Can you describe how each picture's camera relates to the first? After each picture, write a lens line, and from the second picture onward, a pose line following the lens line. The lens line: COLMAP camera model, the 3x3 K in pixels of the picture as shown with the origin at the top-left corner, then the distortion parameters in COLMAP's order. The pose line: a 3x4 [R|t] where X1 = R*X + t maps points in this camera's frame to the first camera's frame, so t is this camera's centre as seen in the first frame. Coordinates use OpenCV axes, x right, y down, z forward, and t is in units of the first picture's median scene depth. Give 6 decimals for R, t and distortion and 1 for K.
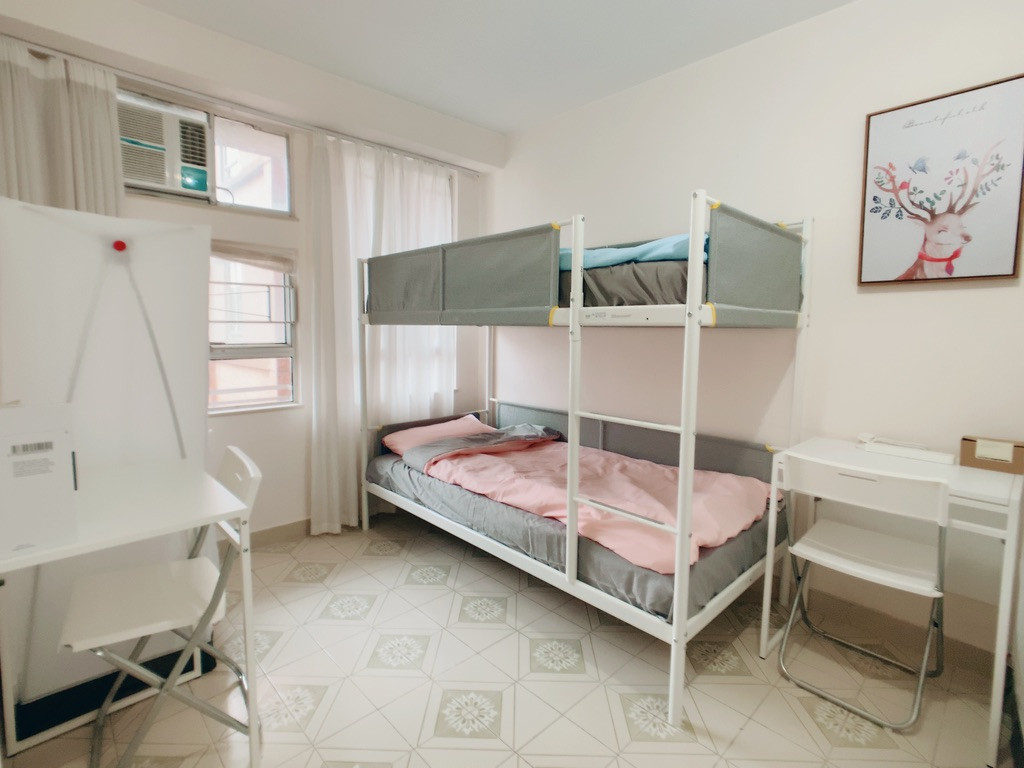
lens RADIAL K [[499.7, 0, 515.8], [0, 499.7, 377.4], [0, 0, 1]] dist [-0.018512, 0.011952]
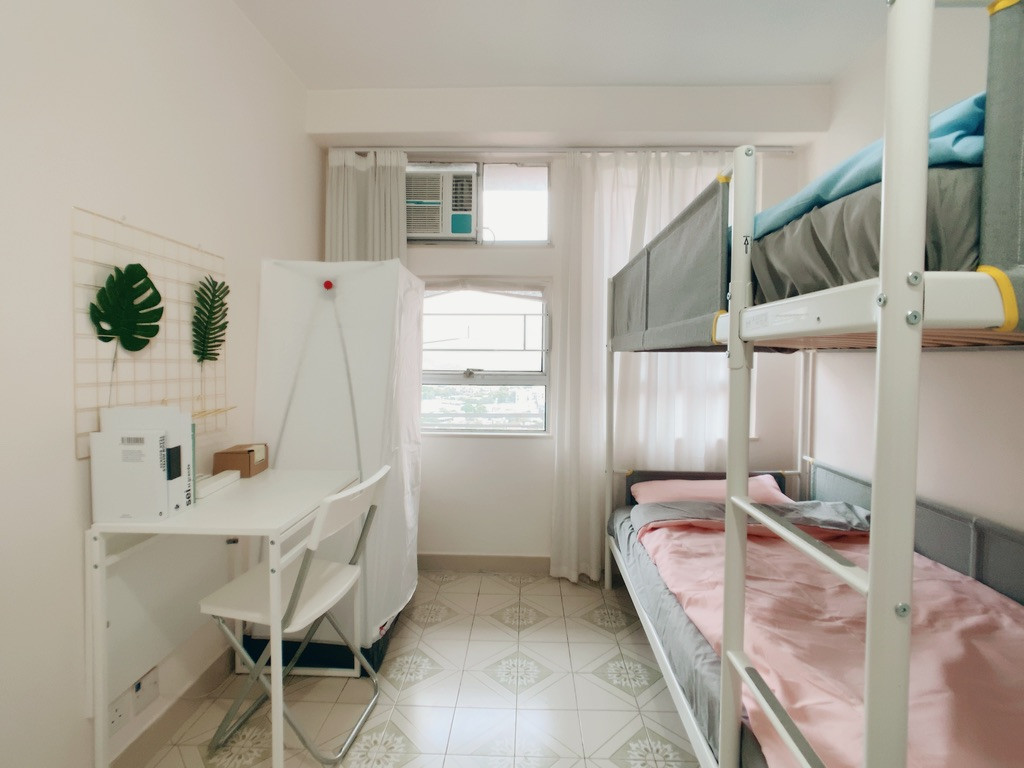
lens RADIAL K [[504.1, 0, 513.0], [0, 504.1, 377.9], [0, 0, 1]] dist [-0.006793, -0.000683]
pose [[0.697178, 0.024911, -0.716465, 0.315146], [-0.073361, 0.996629, -0.036735, -0.022166], [0.713134, 0.078171, 0.696655, 0.383330]]
